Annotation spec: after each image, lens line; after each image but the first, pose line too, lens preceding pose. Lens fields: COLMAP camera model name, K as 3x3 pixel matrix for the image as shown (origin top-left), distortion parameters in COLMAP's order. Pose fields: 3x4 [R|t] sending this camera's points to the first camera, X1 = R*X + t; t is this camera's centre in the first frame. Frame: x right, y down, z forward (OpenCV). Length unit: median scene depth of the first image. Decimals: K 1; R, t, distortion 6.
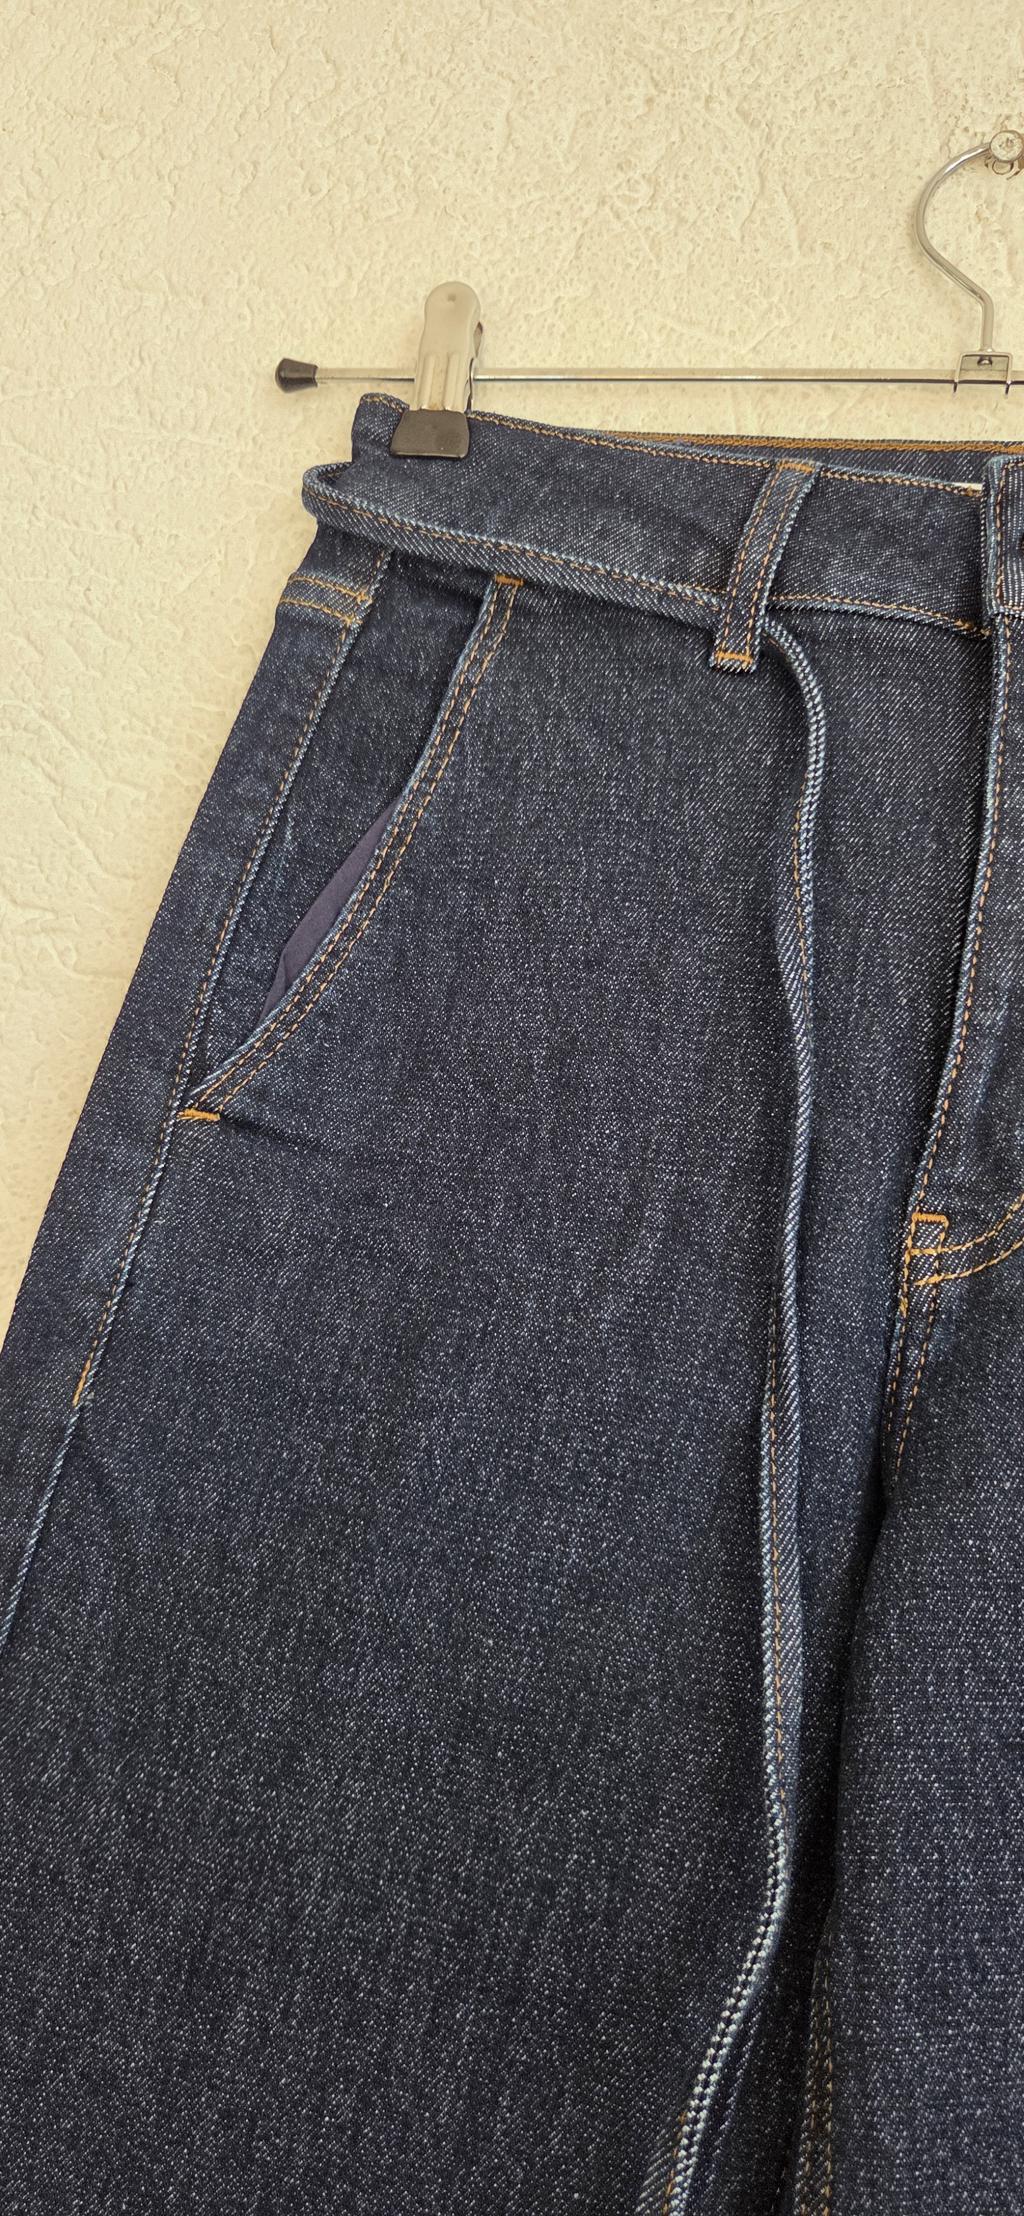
lens RADIAL K [[1490.7, 0, 515.5], [0, 1490.7, 1116.1], [0, 0, 1]] dist [0.045499, -0.038885]
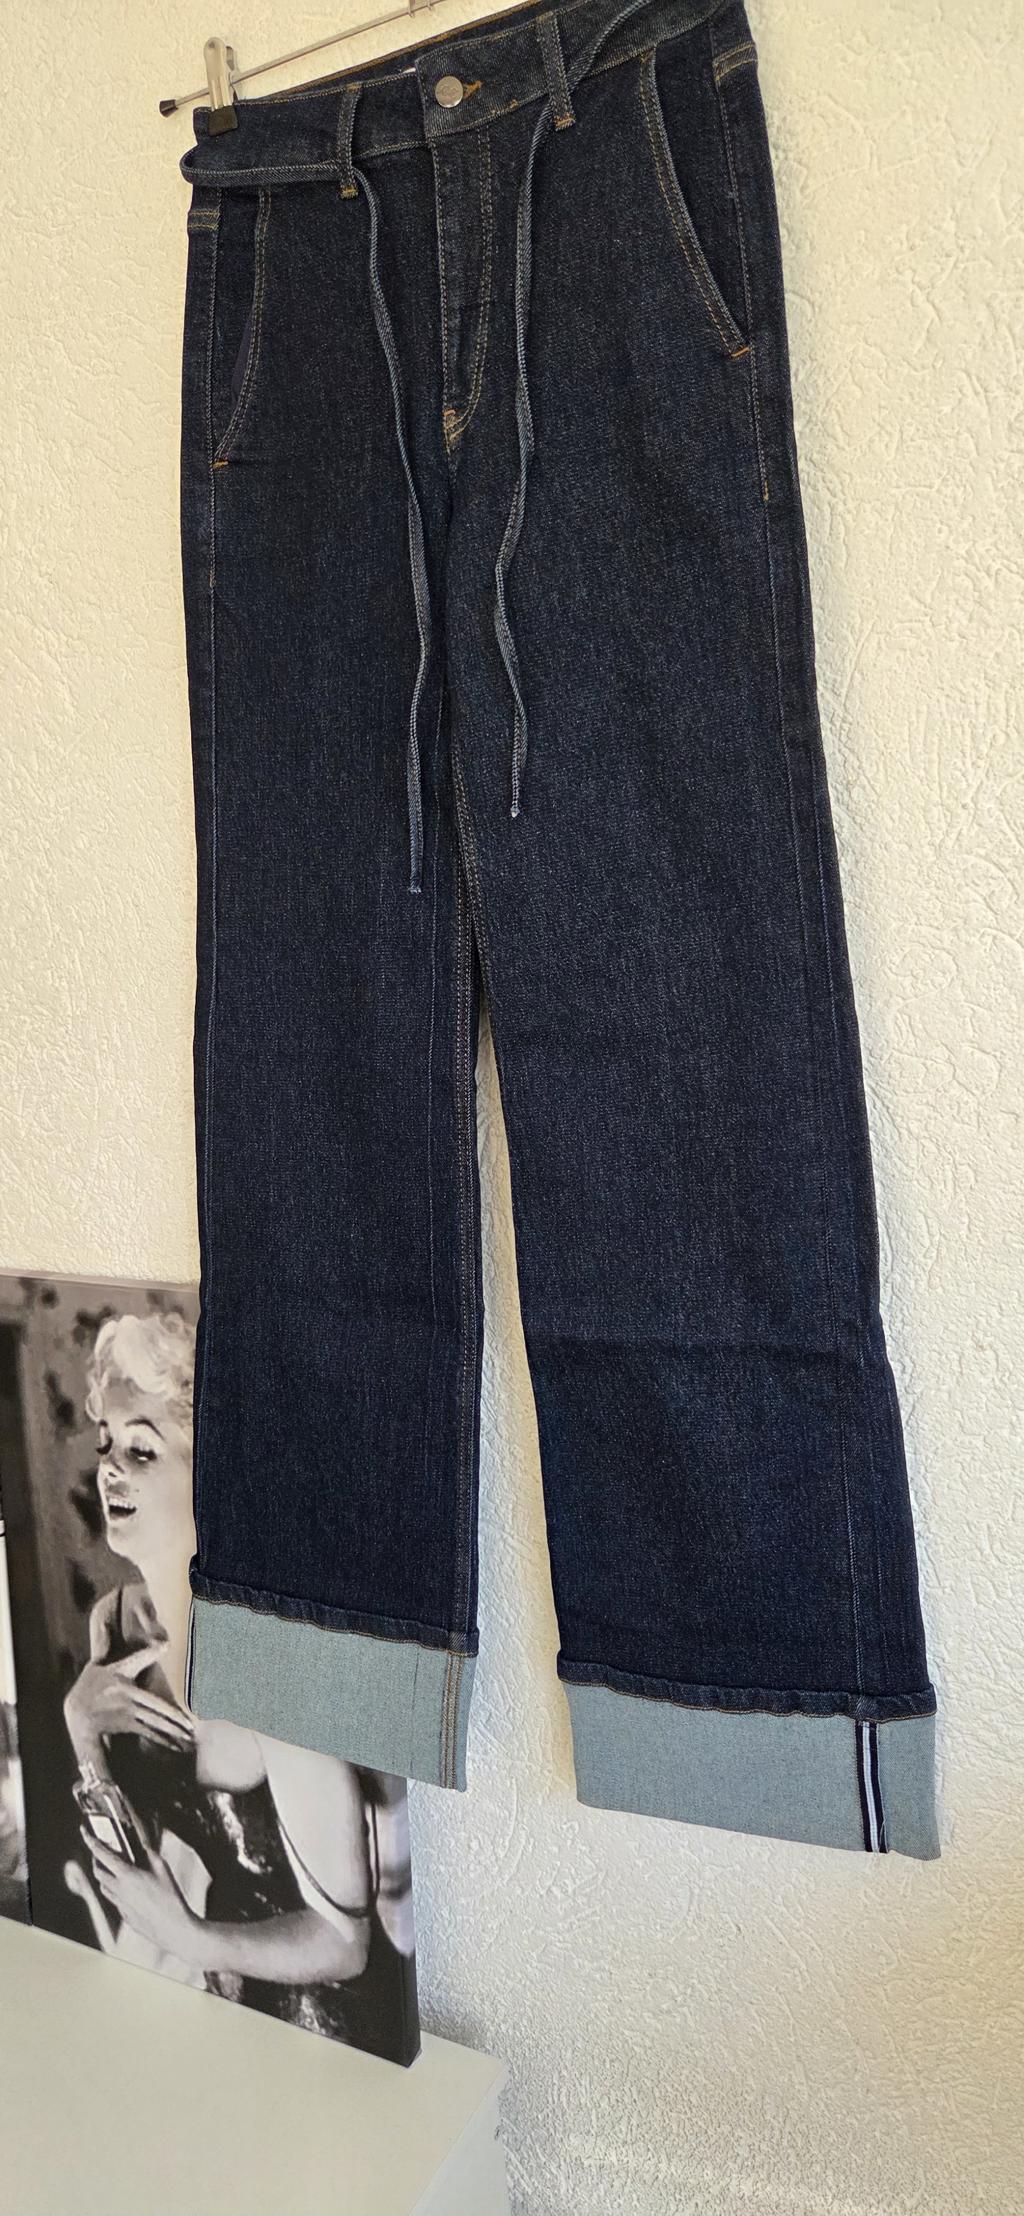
lens RADIAL K [[1487.5, 0, 472.4], [0, 1487.5, 1111.8], [0, 0, 1]] dist [0.050049, -0.047563]
pose [[0.920577, -0.168234, -0.352470, 1.035405], [0.280077, 0.913346, 0.295562, 0.422781], [0.272203, -0.370806, 0.887924, -1.810830]]
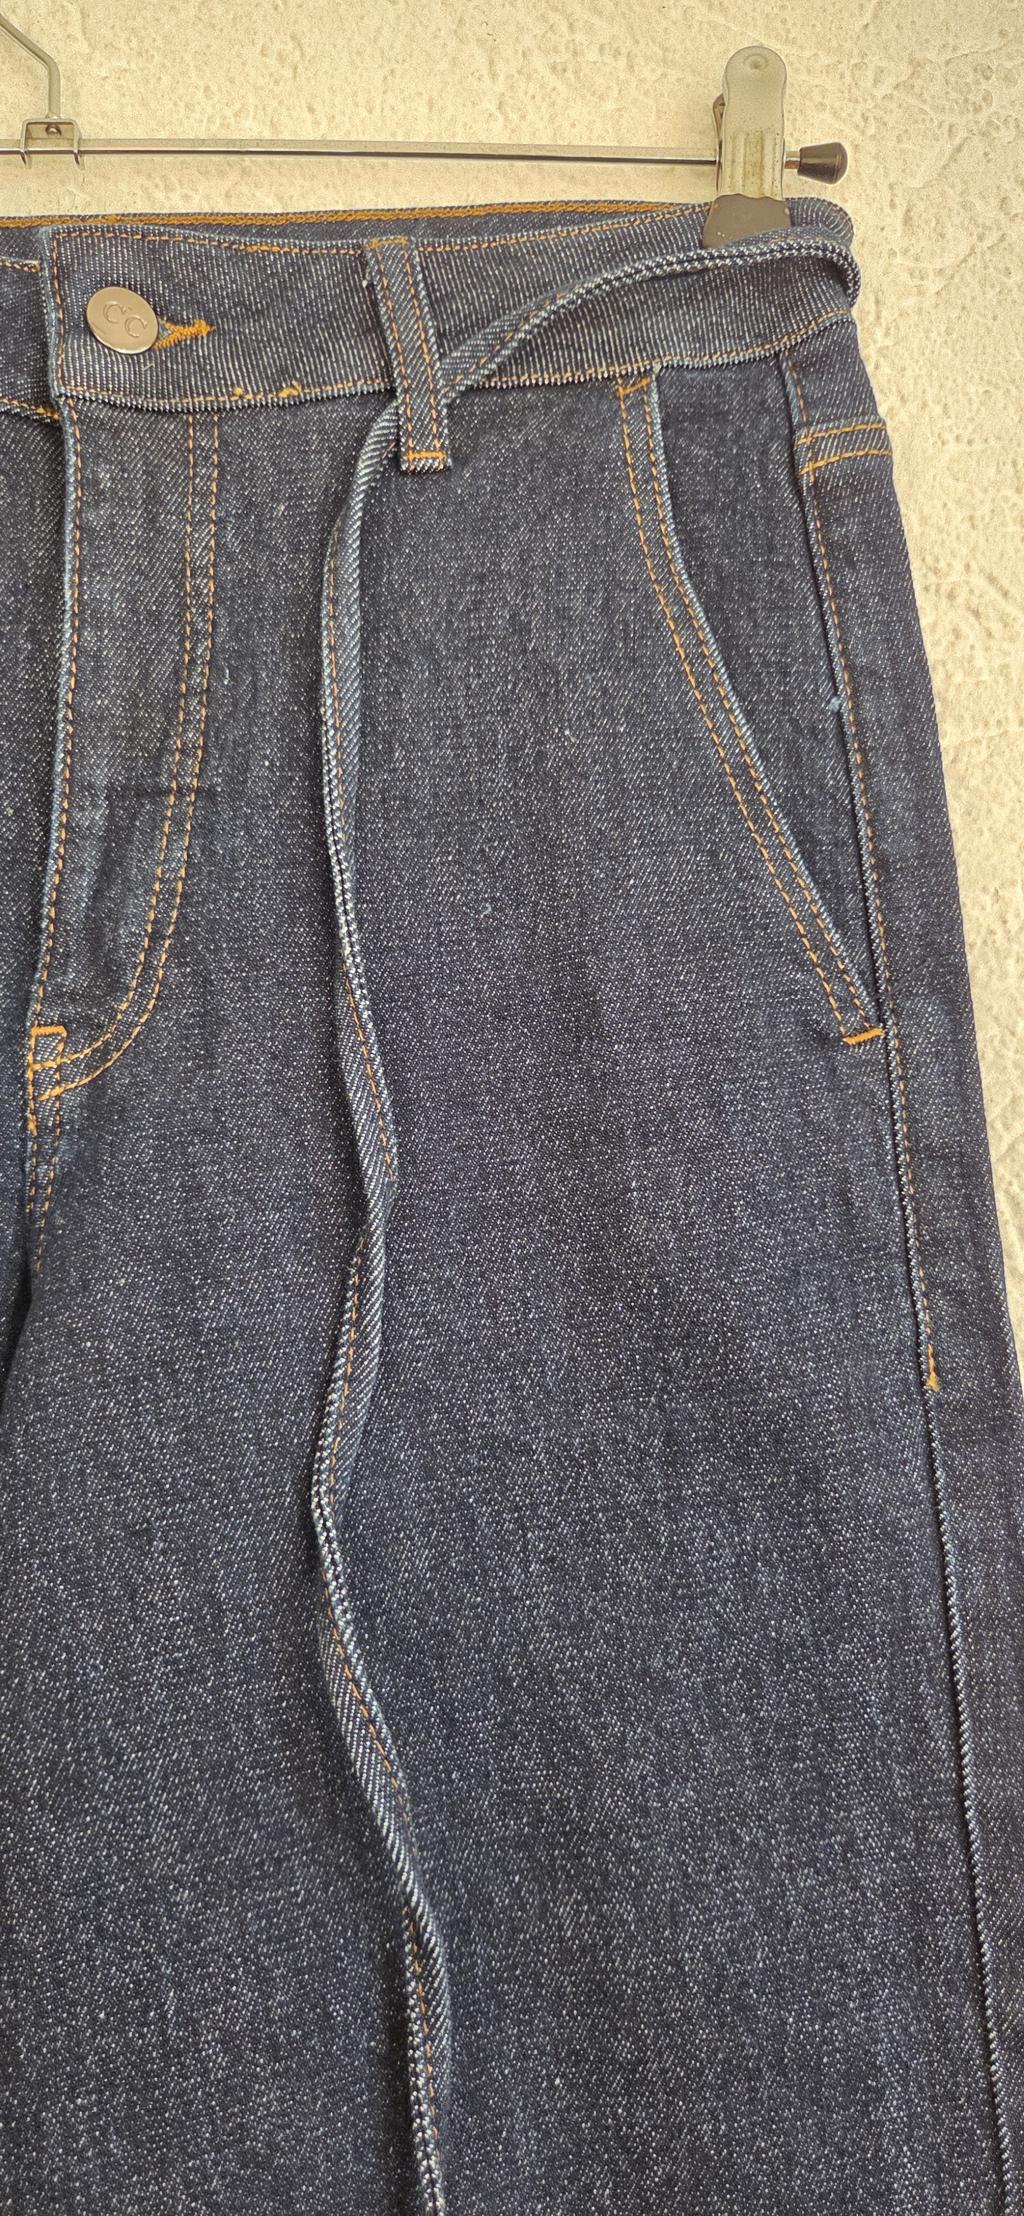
lens RADIAL K [[1490.7, 0, 515.5], [0, 1490.7, 1116.1], [0, 0, 1]] dist [0.045499, -0.038885]
pose [[0.966756, -0.148695, 0.208022, 0.354196], [0.135445, 0.987817, 0.076632, 0.088298], [-0.216882, -0.045909, 0.975118, -0.014914]]
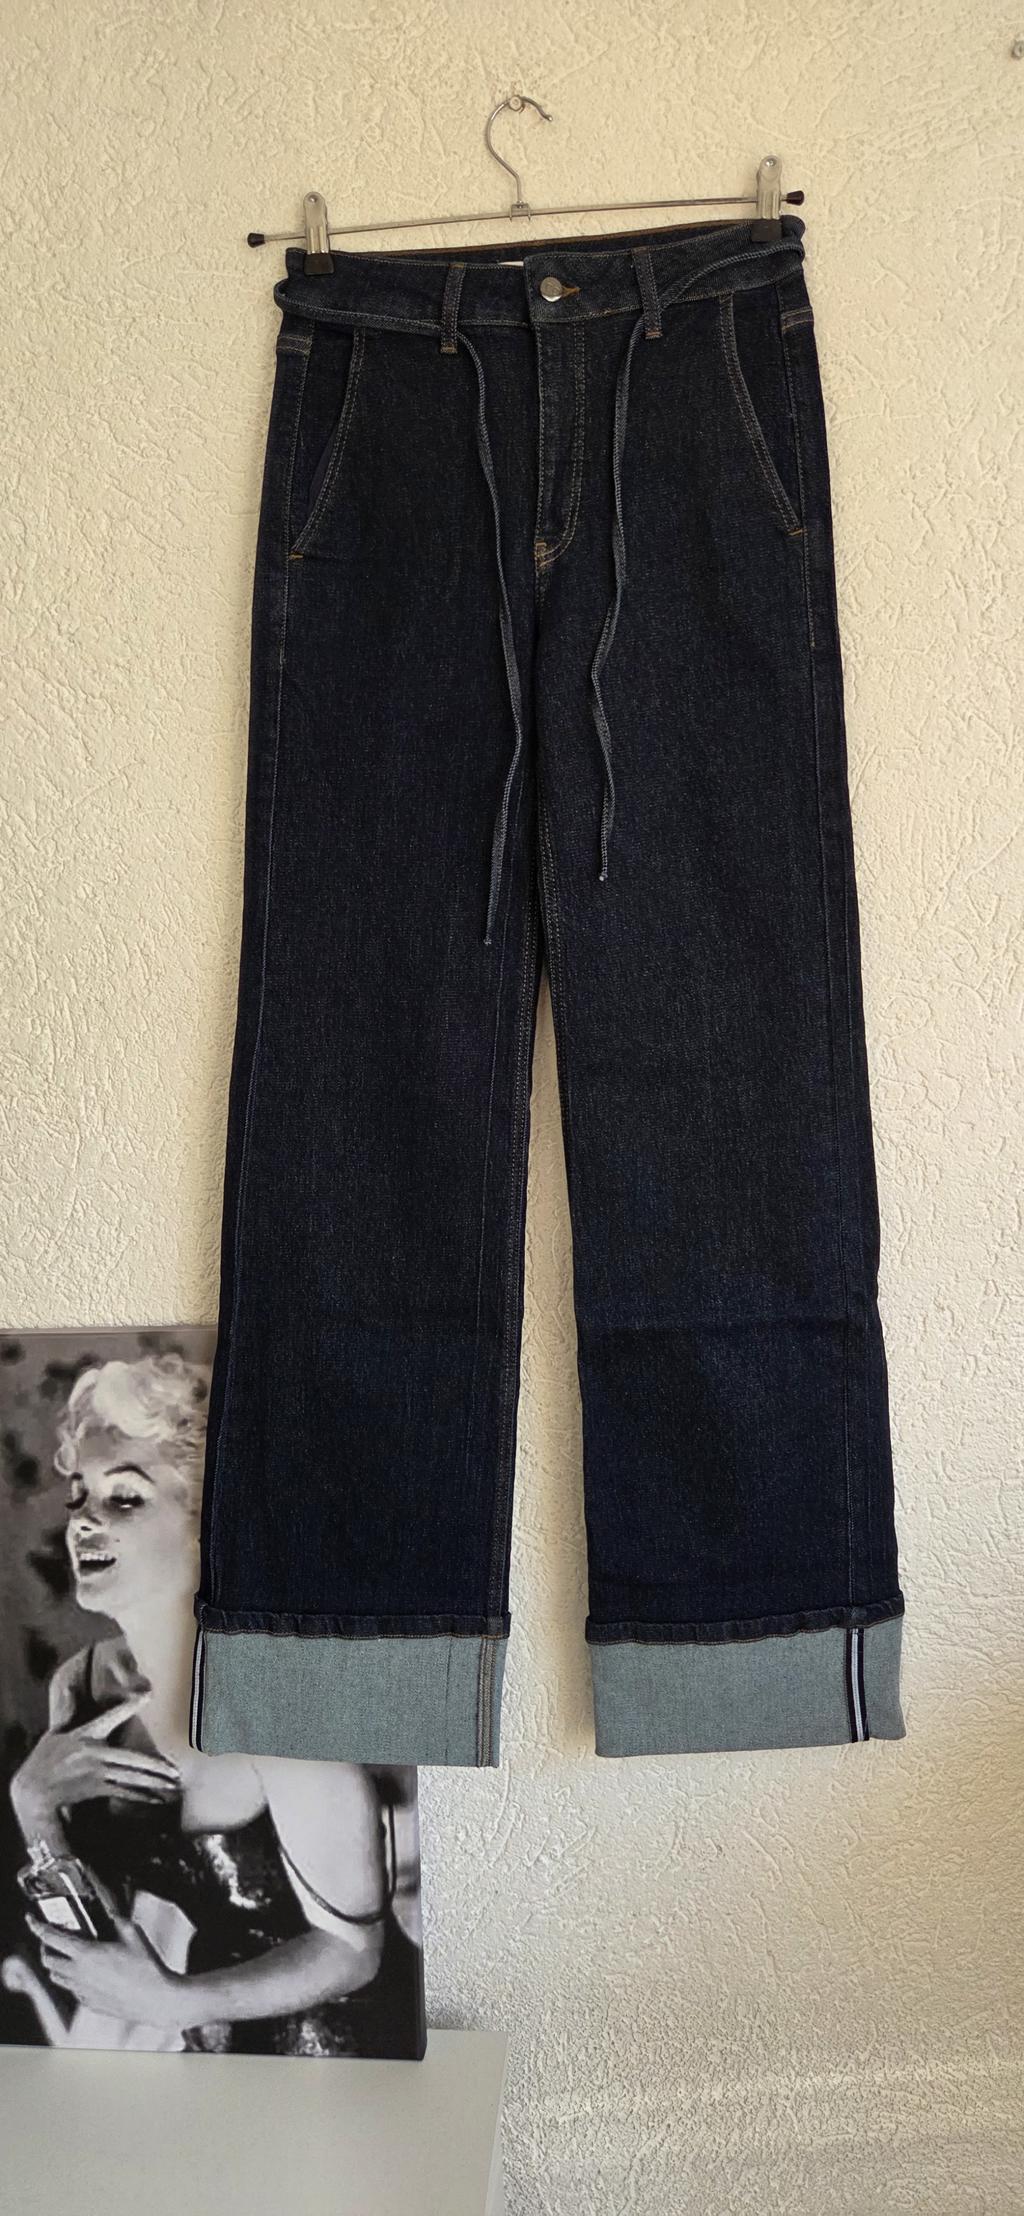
lens RADIAL K [[1490.7, 0, 515.5], [0, 1490.7, 1116.1], [0, 0, 1]] dist [0.045499, -0.038885]
pose [[0.978726, -0.201628, 0.037972, -0.143251], [0.179392, 0.930780, 0.318537, 0.172622], [-0.099570, -0.304949, 0.947149, -2.364729]]
